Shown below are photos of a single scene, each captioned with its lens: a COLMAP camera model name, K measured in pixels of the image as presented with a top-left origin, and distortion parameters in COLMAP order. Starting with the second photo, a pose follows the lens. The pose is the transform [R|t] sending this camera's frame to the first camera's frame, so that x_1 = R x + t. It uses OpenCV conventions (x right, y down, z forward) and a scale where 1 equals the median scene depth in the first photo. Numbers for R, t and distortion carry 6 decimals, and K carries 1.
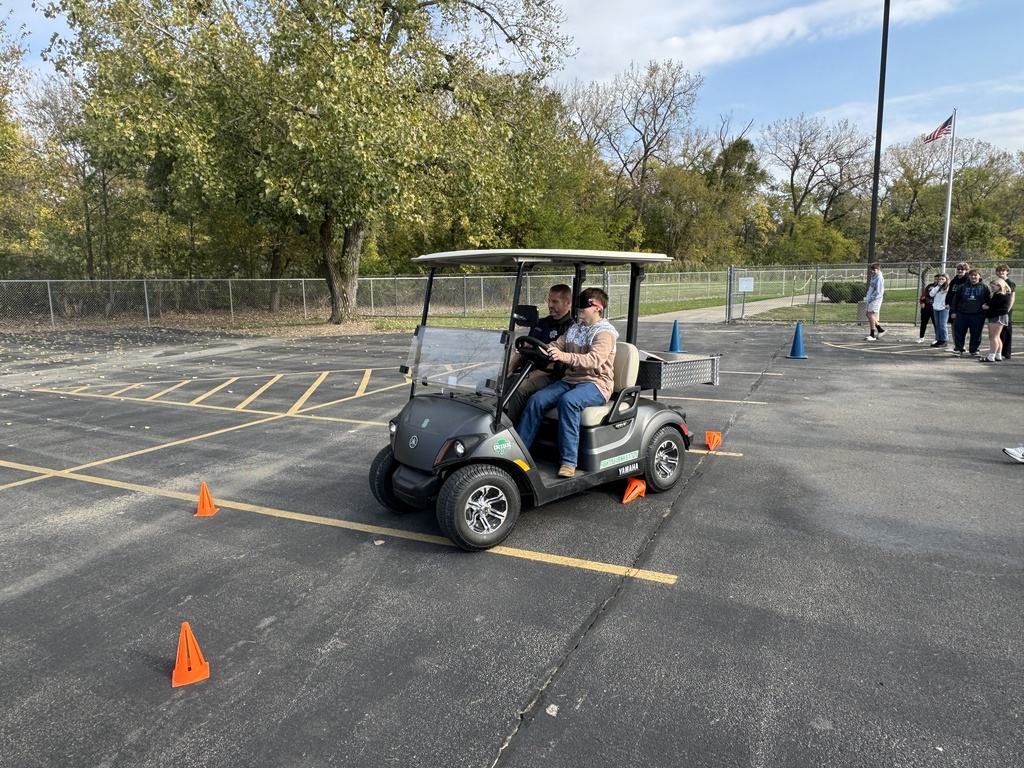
lens RADIAL K [[650.9, 0, 512.0], [0, 650.9, 384.0], [0, 0, 1]] dist [-0.024173, 0.017236]
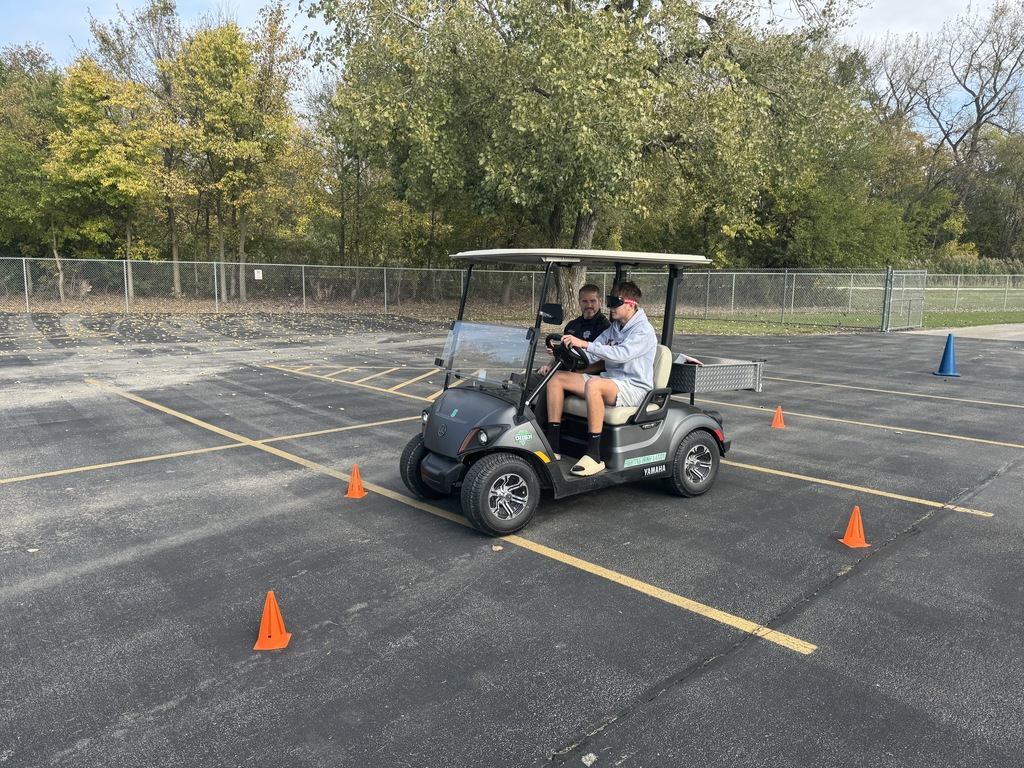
lens RADIAL K [[718.5, 0, 512.0], [0, 718.5, 384.0], [0, 0, 1]] dist [0.074063, -0.114547]
pose [[0.936018, 0.078845, -0.343007, 0.037812], [-0.081735, 0.996636, 0.006048, -0.000958], [0.342329, 0.022375, 0.939314, 0.002572]]
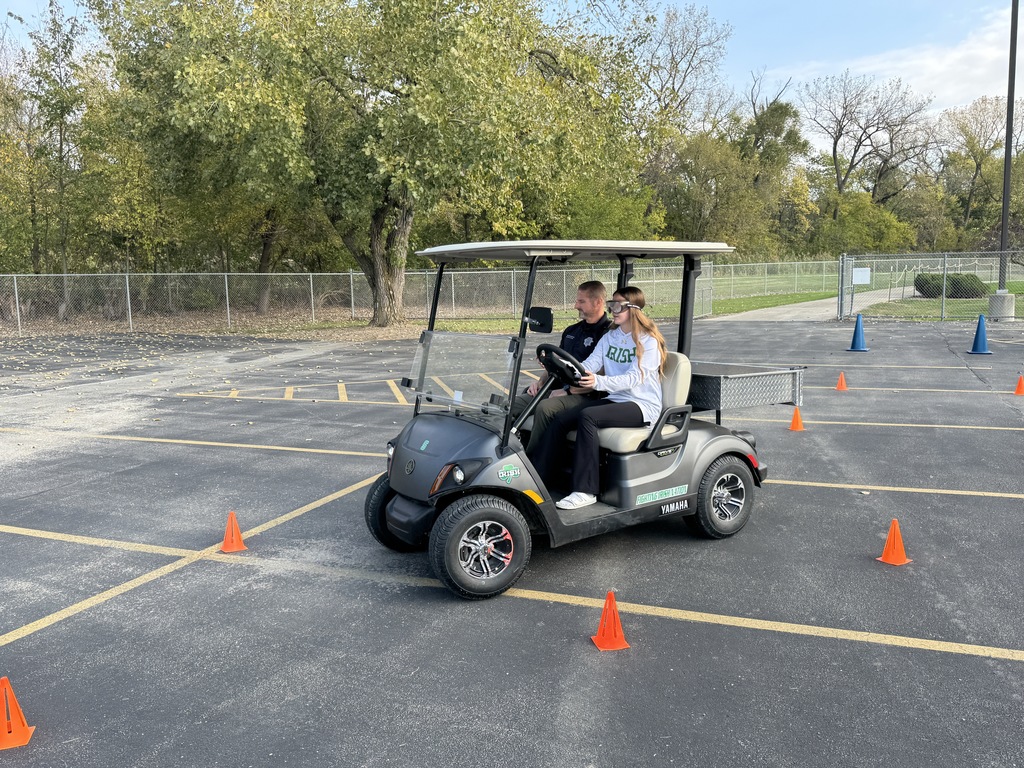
lens RADIAL K [[835.8, 0, 512.0], [0, 835.8, 384.0], [0, 0, 1]] dist [0.023391, -0.002499]
pose [[0.998408, -0.010000, 0.055512, -0.216025], [0.011746, 0.999443, -0.031233, 0.021988], [-0.055169, 0.031835, 0.997969, -0.105715]]
